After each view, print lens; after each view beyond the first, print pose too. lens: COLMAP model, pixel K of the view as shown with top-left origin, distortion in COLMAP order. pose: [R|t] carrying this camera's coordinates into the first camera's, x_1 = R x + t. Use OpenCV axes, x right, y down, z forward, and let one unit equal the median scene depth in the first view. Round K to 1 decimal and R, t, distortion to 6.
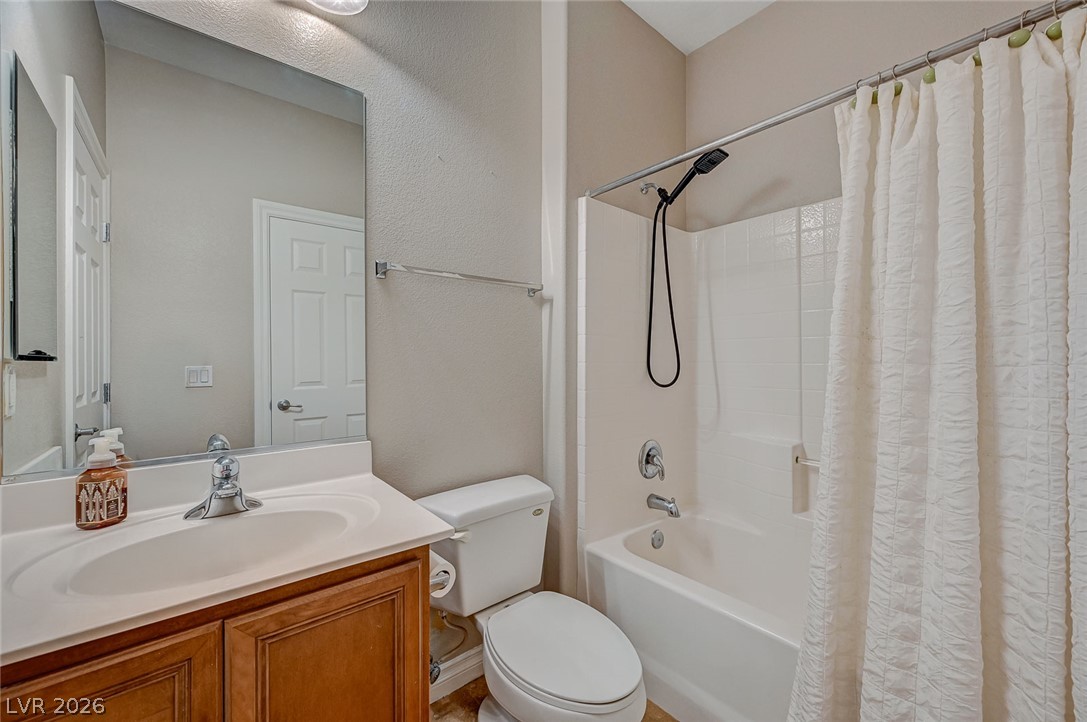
lens RADIAL K [[429.4, 0, 540.1], [0, 429.4, 357.2], [0, 0, 1]] dist [-0.000471, -0.000045]
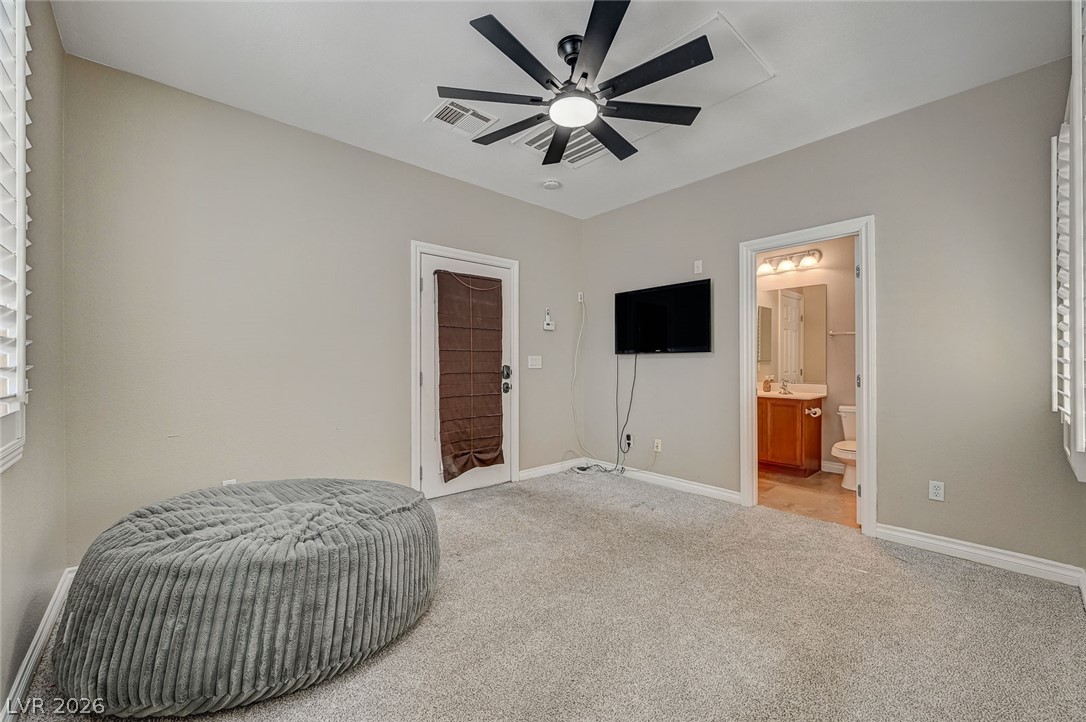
lens RADIAL K [[430.6, 0, 543.4], [0, 430.6, 364.5], [0, 0, 1]] dist [0.001180, 0.000045]
pose [[0.035723, 0.008344, -0.999327, 4.025831], [0.006977, 0.999939, 0.008598, -0.017836], [0.999337, -0.007280, 0.035662, -1.886706]]
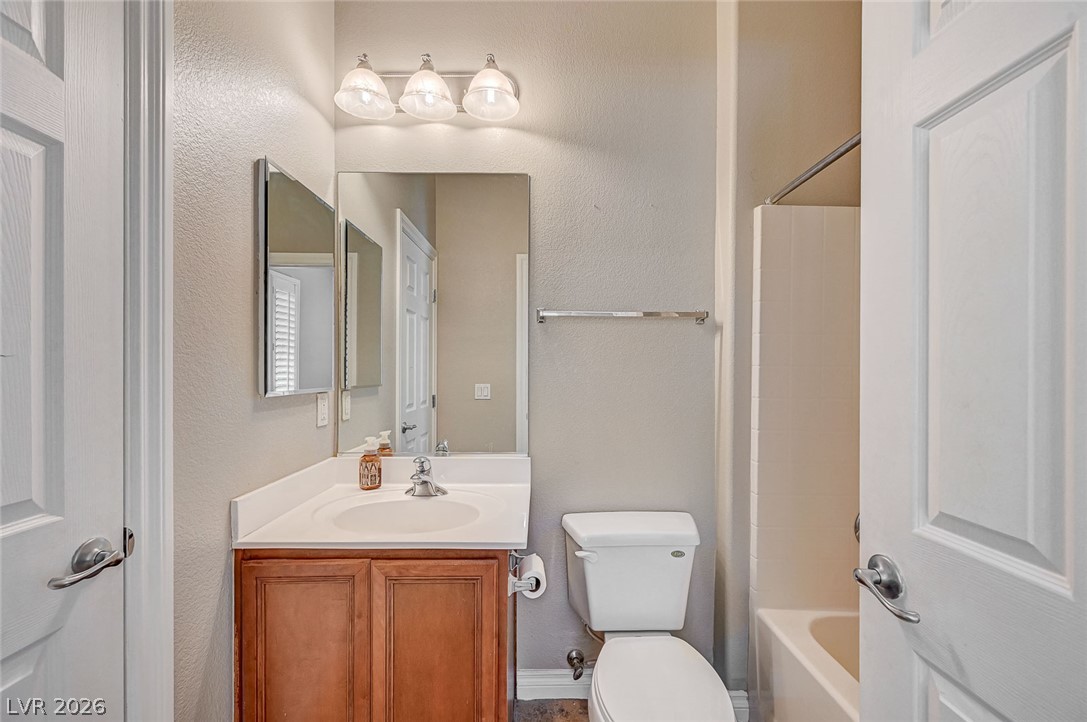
lens RADIAL K [[436.4, 0, 542.0], [0, 436.4, 368.0], [0, 0, 1]] dist [0.002583, 0.000092]
pose [[0.779789, 0.003475, -0.626033, 0.545507], [-0.001896, 0.999993, 0.003190, -0.085274], [0.626040, -0.001300, 0.779790, 0.070659]]
